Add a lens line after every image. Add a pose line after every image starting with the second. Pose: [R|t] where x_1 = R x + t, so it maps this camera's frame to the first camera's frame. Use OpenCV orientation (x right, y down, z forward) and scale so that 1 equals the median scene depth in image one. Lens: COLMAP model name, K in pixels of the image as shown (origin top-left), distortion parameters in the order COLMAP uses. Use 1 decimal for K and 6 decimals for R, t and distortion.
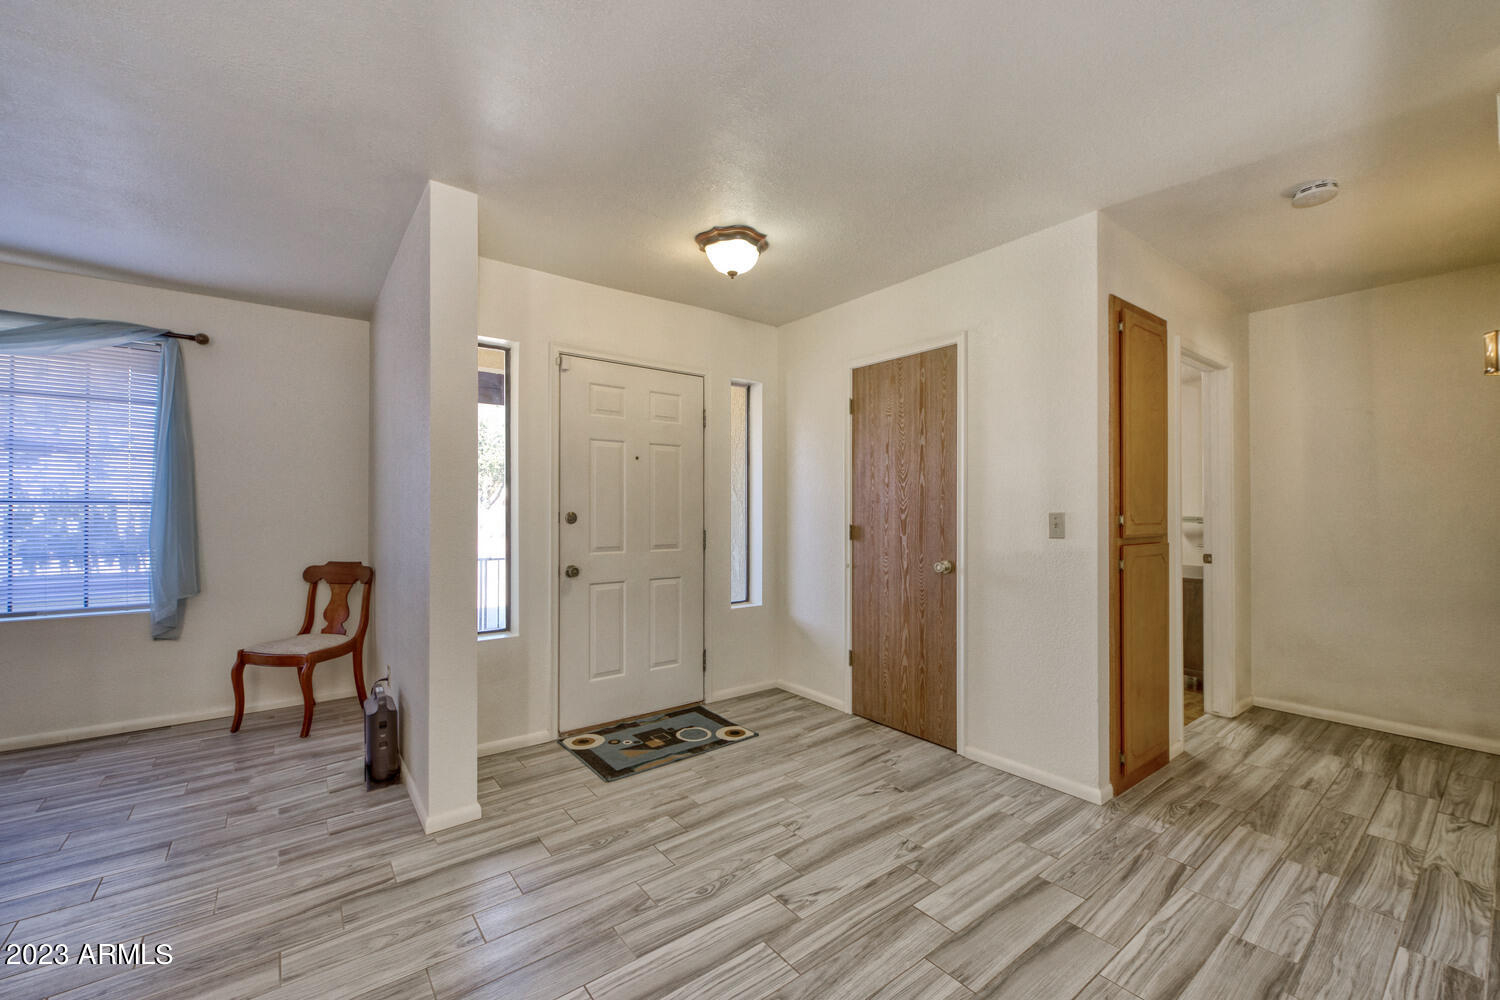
lens RADIAL K [[599.9, 0, 749.1], [0, 599.9, 503.3], [0, 0, 1]] dist [-0.005162, 0.000126]
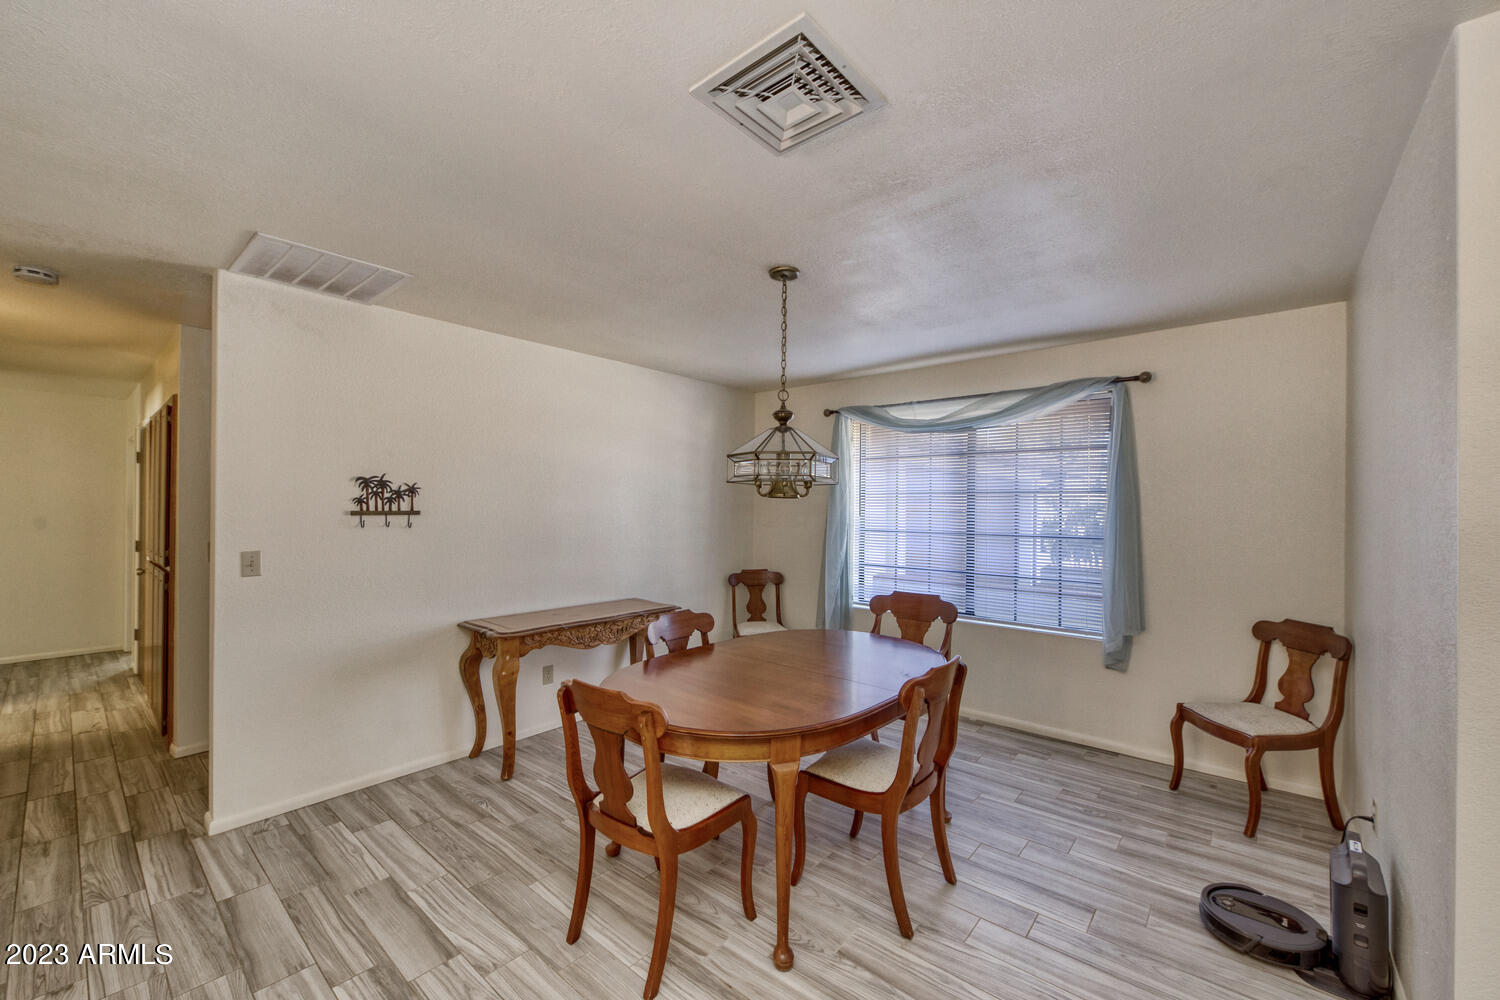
lens RADIAL K [[599.9, 0, 749.1], [0, 599.9, 503.3], [0, 0, 1]] dist [-0.005162, 0.000126]
pose [[0.208193, -0.003852, -0.978080, -0.080165], [-0.004760, 0.999976, -0.004951, -0.057806], [0.978076, 0.005687, 0.208170, 0.149591]]
